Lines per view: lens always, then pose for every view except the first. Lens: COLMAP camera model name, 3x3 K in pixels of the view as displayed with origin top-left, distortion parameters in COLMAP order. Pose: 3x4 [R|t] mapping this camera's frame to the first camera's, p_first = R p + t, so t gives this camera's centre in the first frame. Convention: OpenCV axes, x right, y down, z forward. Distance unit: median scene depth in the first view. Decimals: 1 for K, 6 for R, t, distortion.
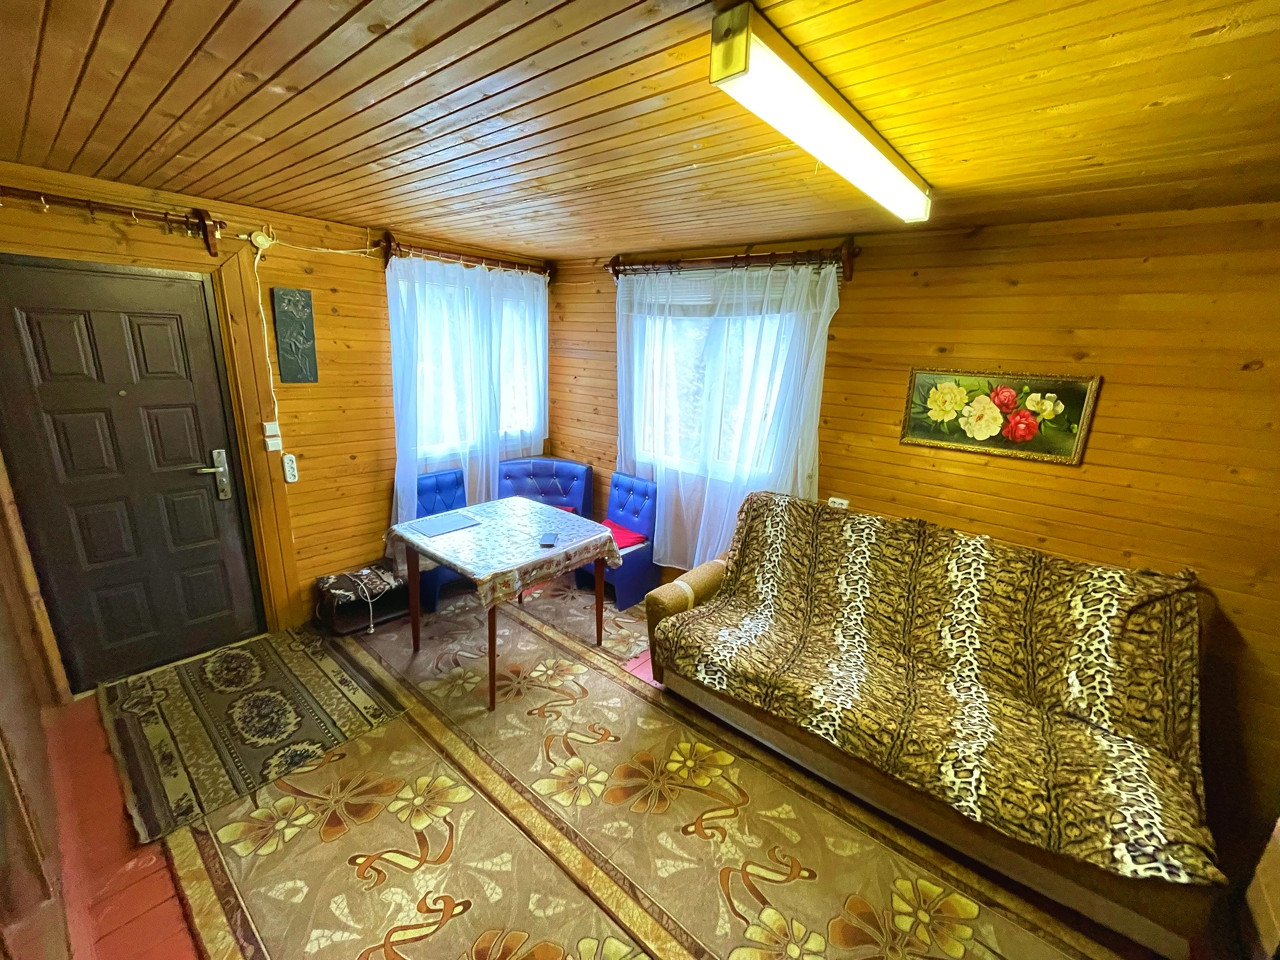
lens RADIAL K [[522.7, 0, 640.5], [0, 522.7, 480.3], [0, 0, 1]] dist [-0.002136, -0.000167]
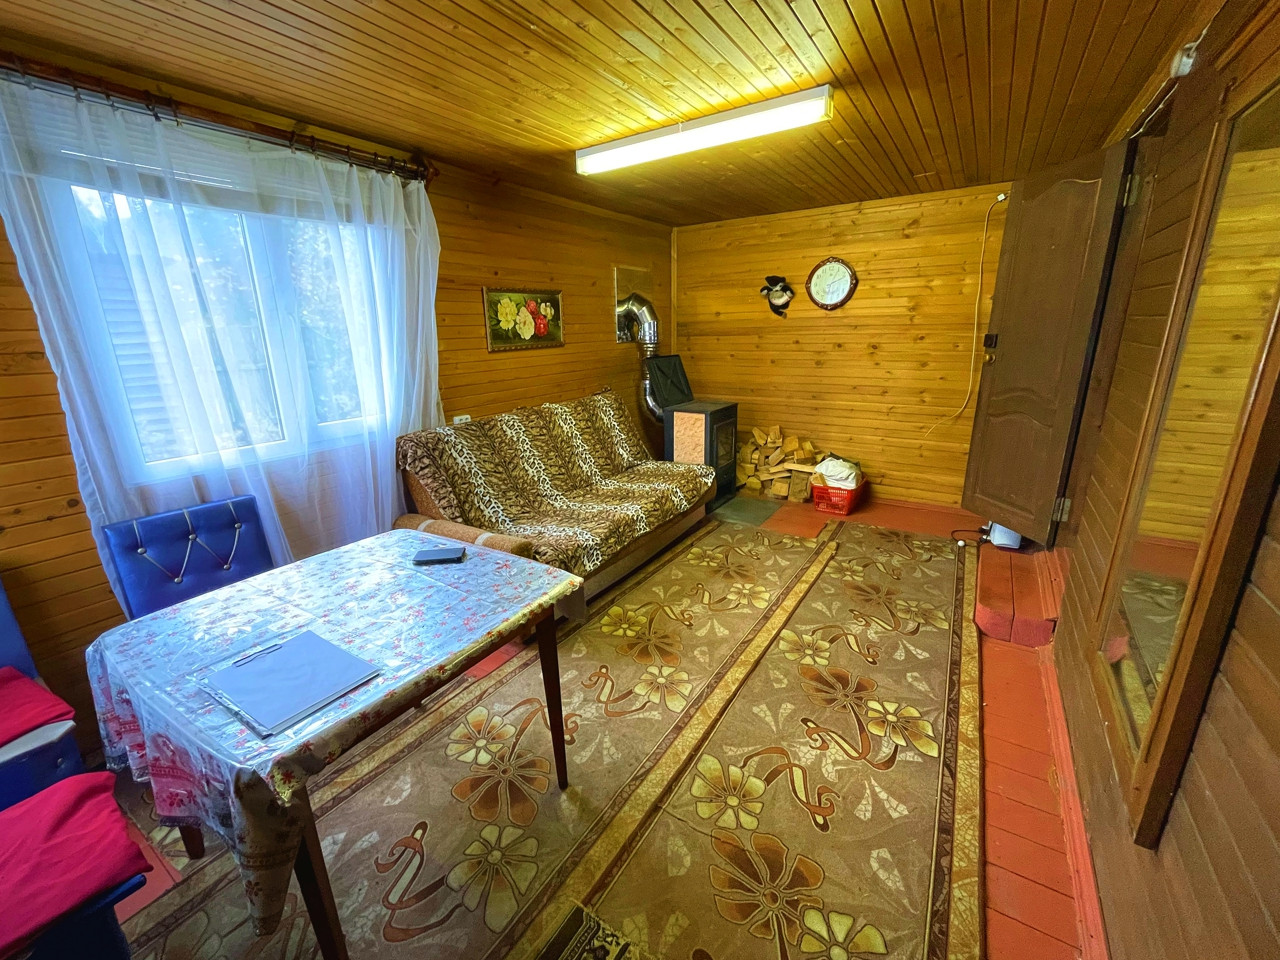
lens RADIAL K [[522.7, 0, 640.5], [0, 522.7, 480.3], [0, 0, 1]] dist [-0.002136, -0.000167]
pose [[-0.123635, -0.319193, 0.939590, -1.074888], [0.271465, 0.899857, 0.341415, -0.167822], [-0.954474, 0.297277, -0.024604, 1.066509]]
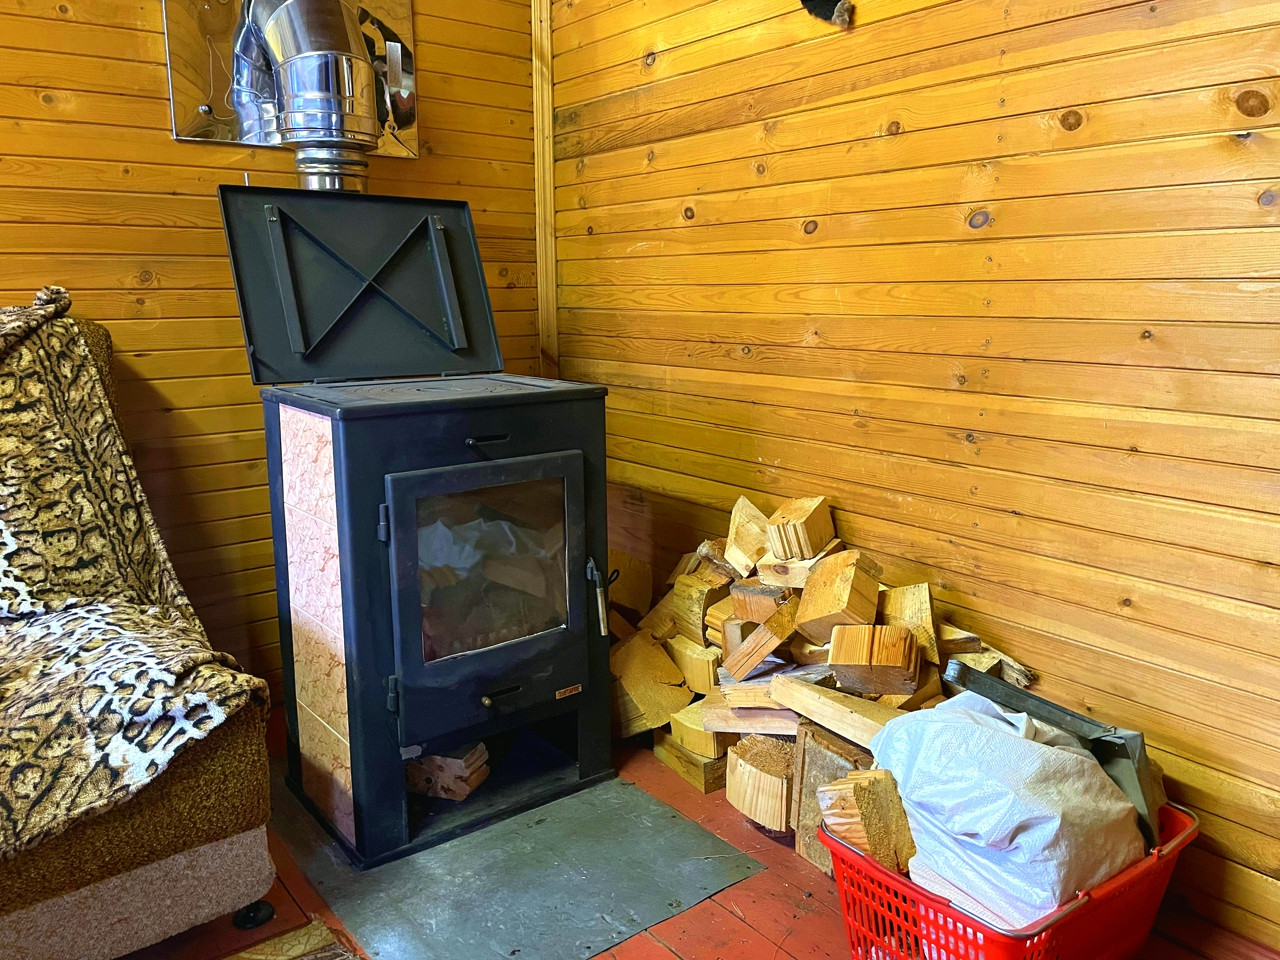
lens RADIAL K [[983.1, 0, 640.3], [0, 983.1, 451.7], [0, 0, 1]] dist [0.134667, -0.166402]
pose [[0.217844, -0.210307, 0.953055, 0.168048], [0.267534, 0.951971, 0.148916, 0.352021], [-0.938600, 0.222534, 0.263646, 0.203421]]
